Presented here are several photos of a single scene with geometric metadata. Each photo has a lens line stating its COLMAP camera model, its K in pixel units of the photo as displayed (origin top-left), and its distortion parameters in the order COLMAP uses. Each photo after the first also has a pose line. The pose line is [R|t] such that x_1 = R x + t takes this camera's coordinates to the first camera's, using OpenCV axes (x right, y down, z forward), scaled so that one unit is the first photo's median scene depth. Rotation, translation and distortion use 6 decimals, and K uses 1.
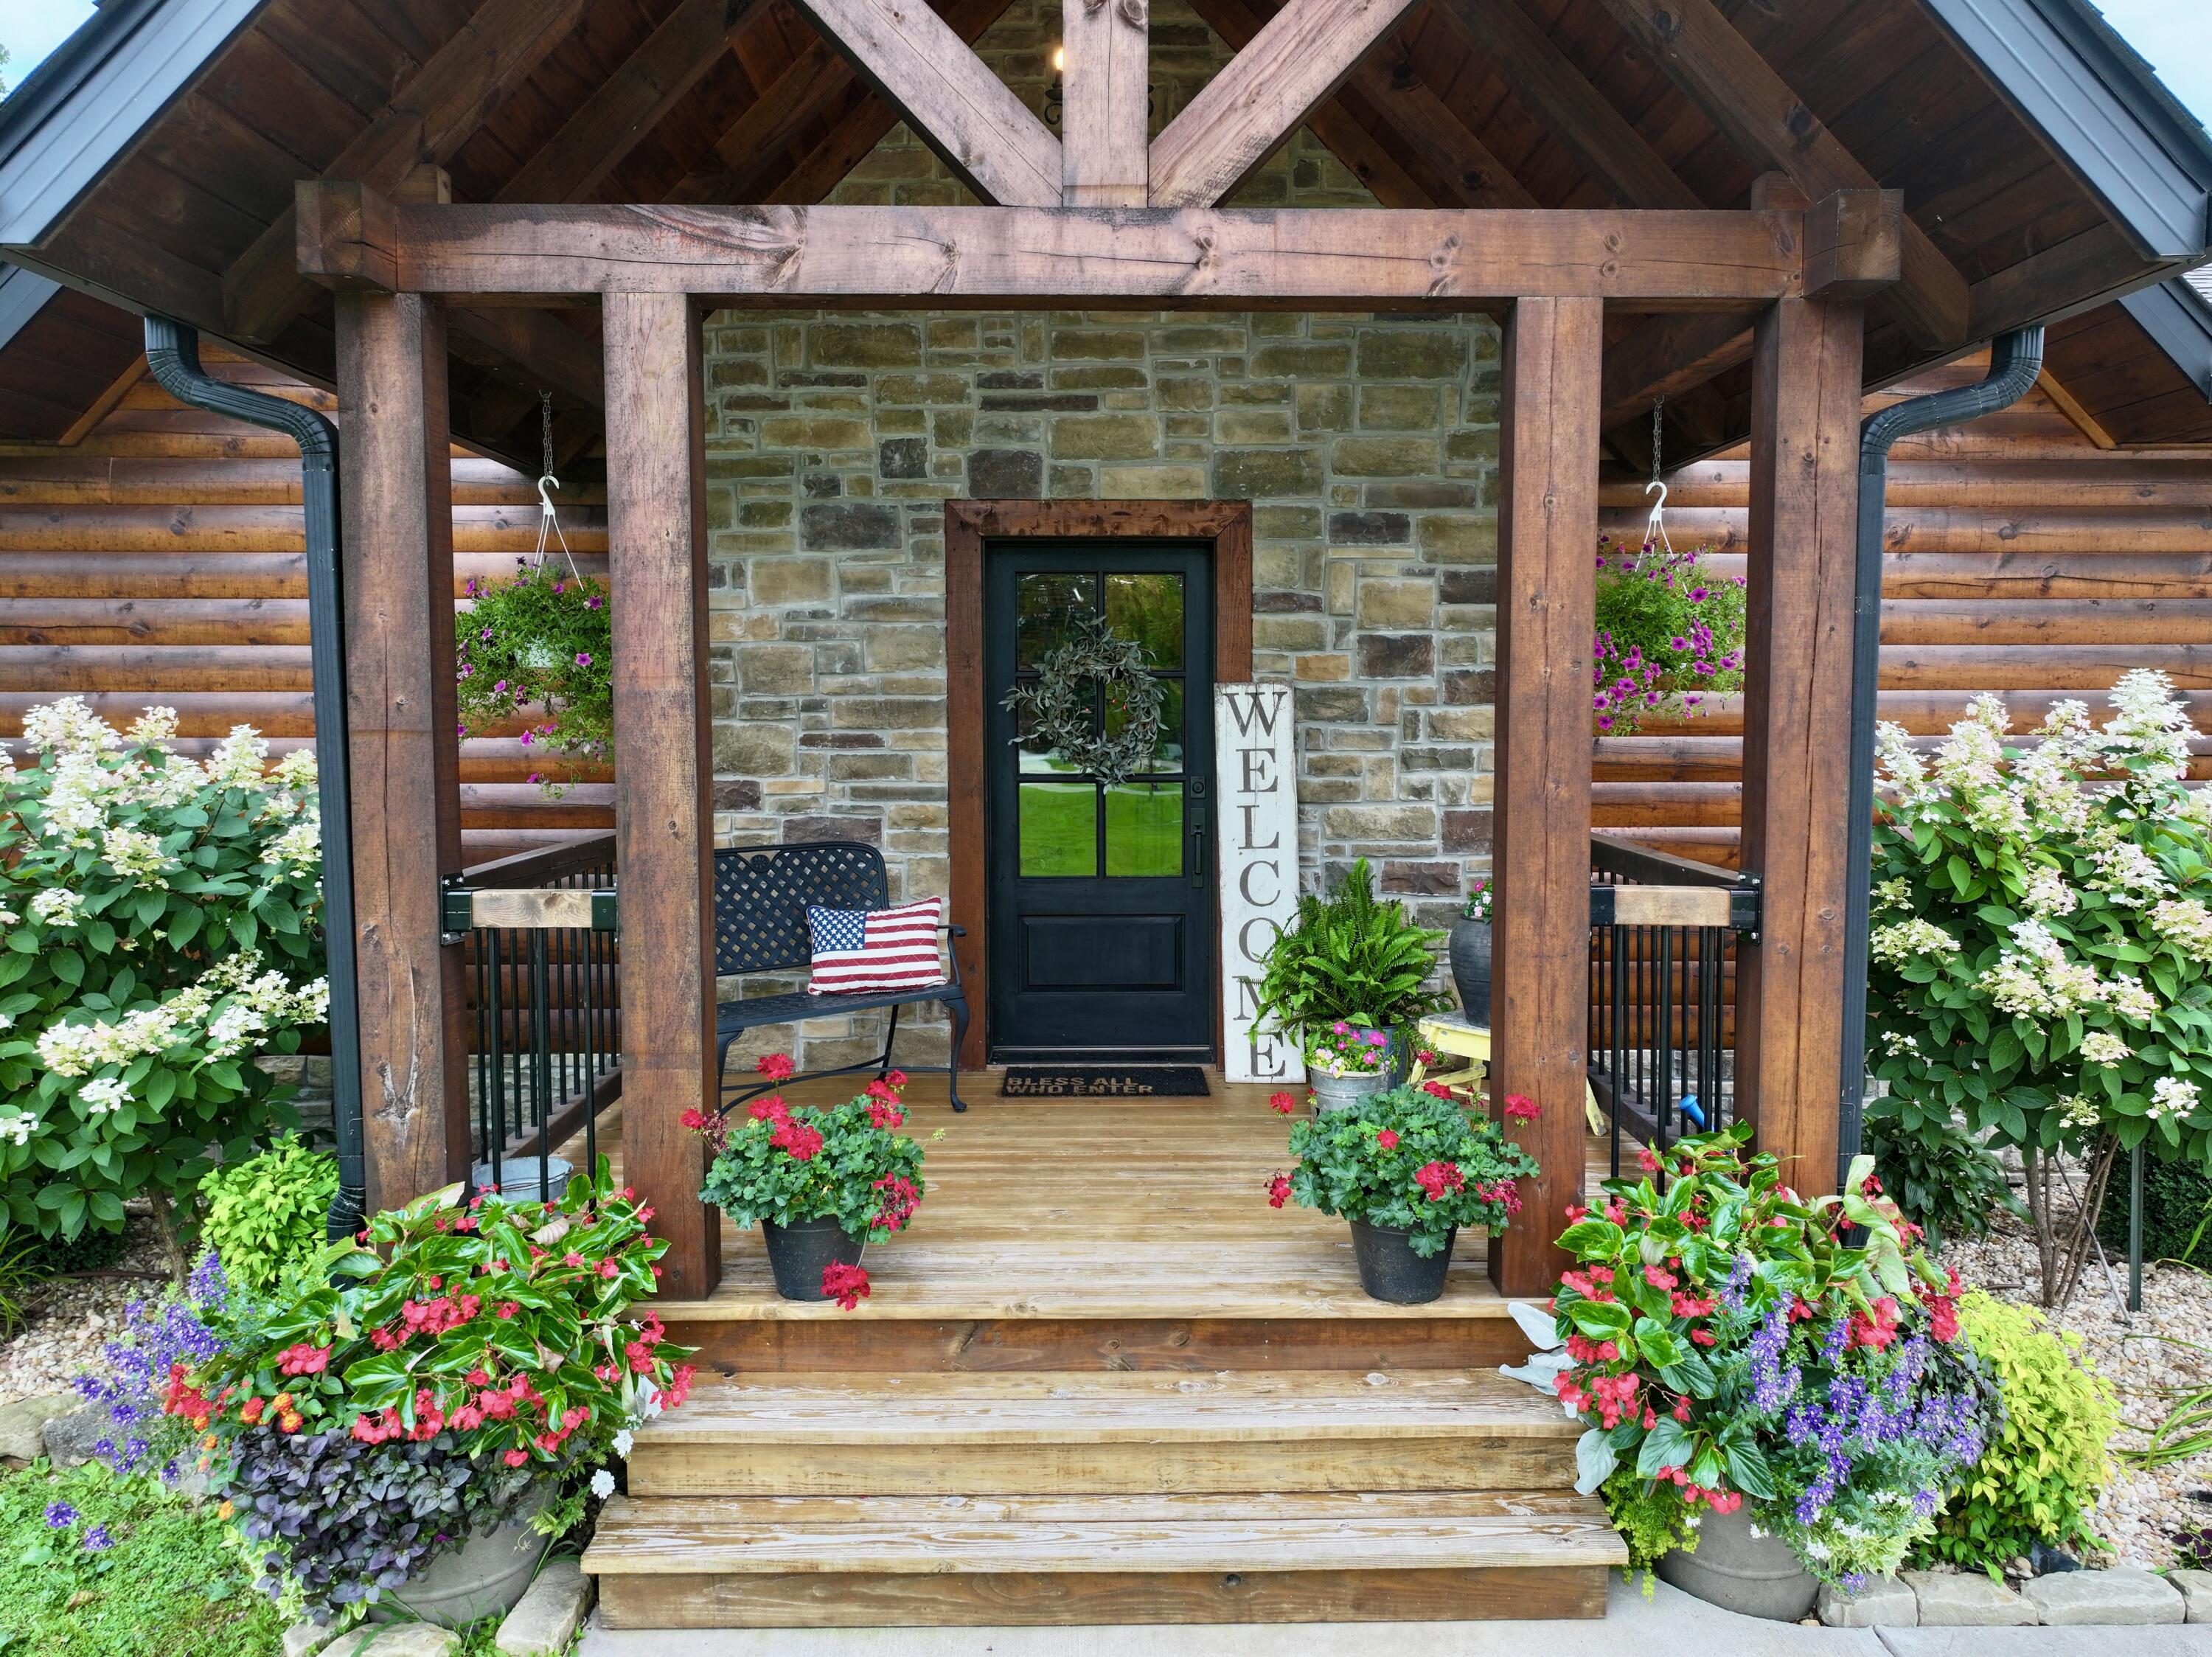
lens RADIAL K [[1555.5, 0, 1118.3], [0, 1555.5, 829.2], [0, 0, 1]] dist [0.006085, -0.002334]
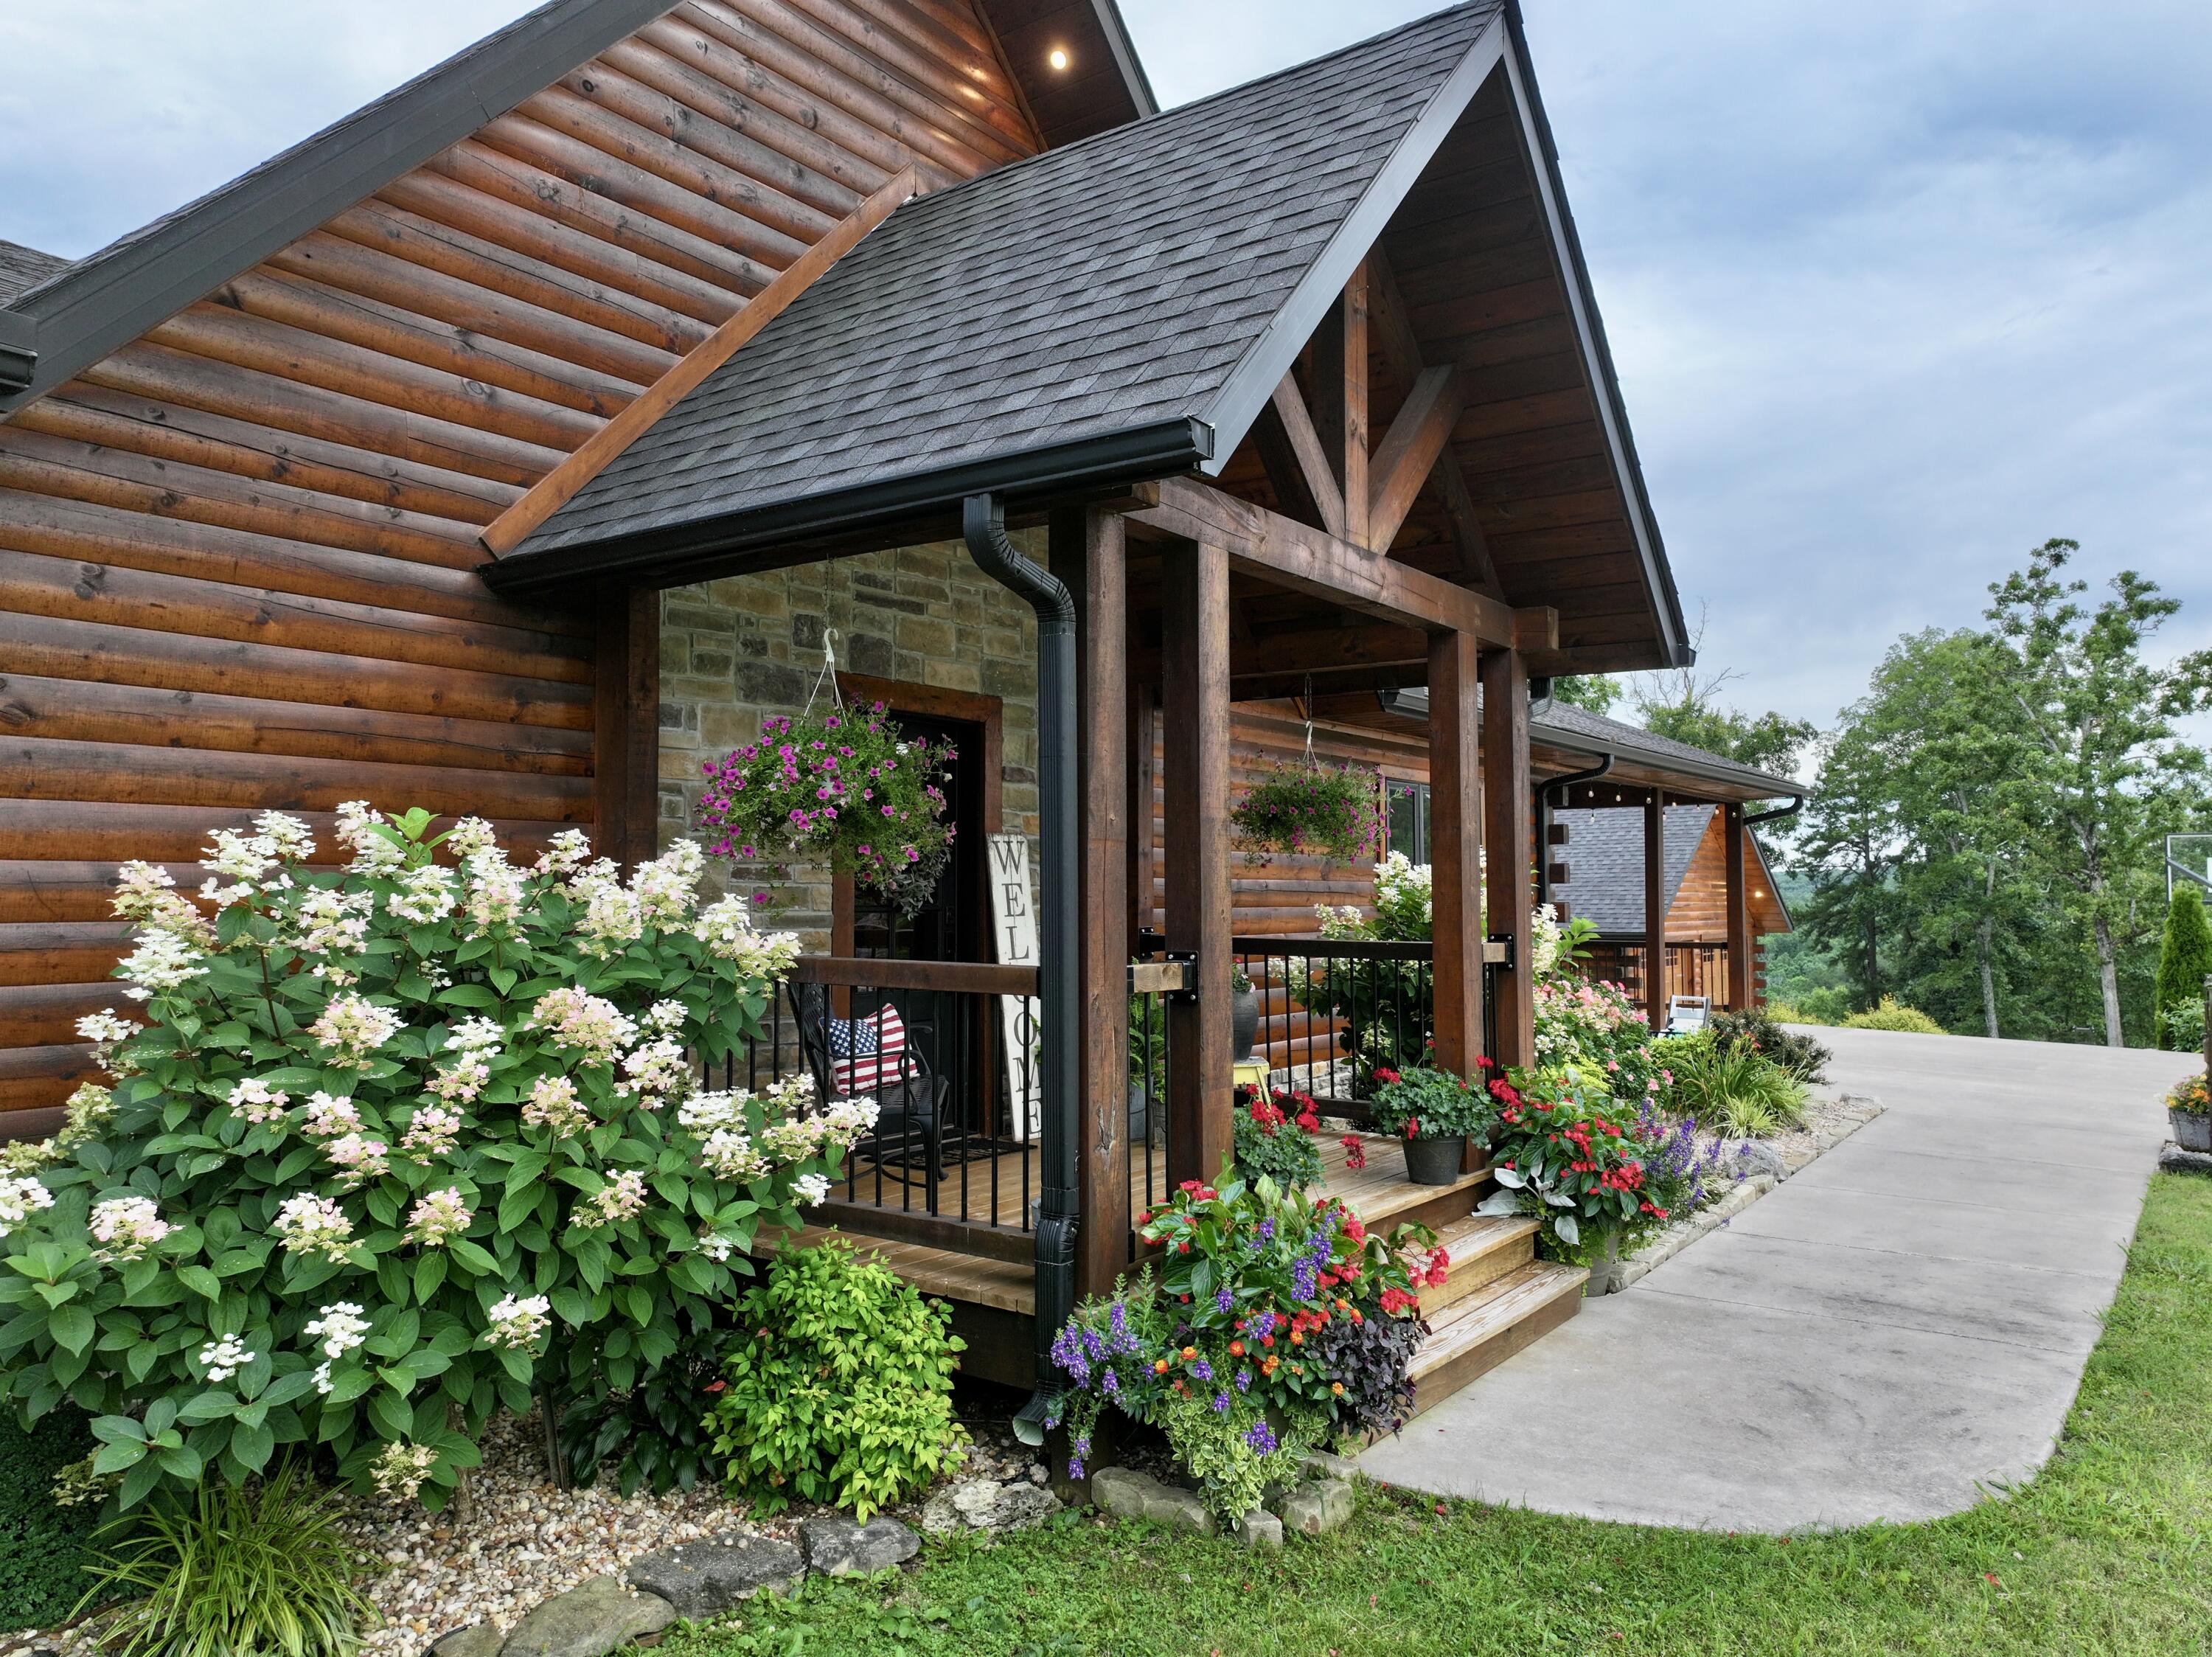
lens RADIAL K [[1555.5, 0, 1110.3], [0, 1555.5, 825.7], [0, 0, 1]] dist [0.006085, -0.002334]
pose [[0.596408, 0.036363, 0.801858, -1.300178], [0.062898, 0.993785, -0.091849, 0.036707], [-0.800214, 0.105214, 0.590414, 0.210100]]
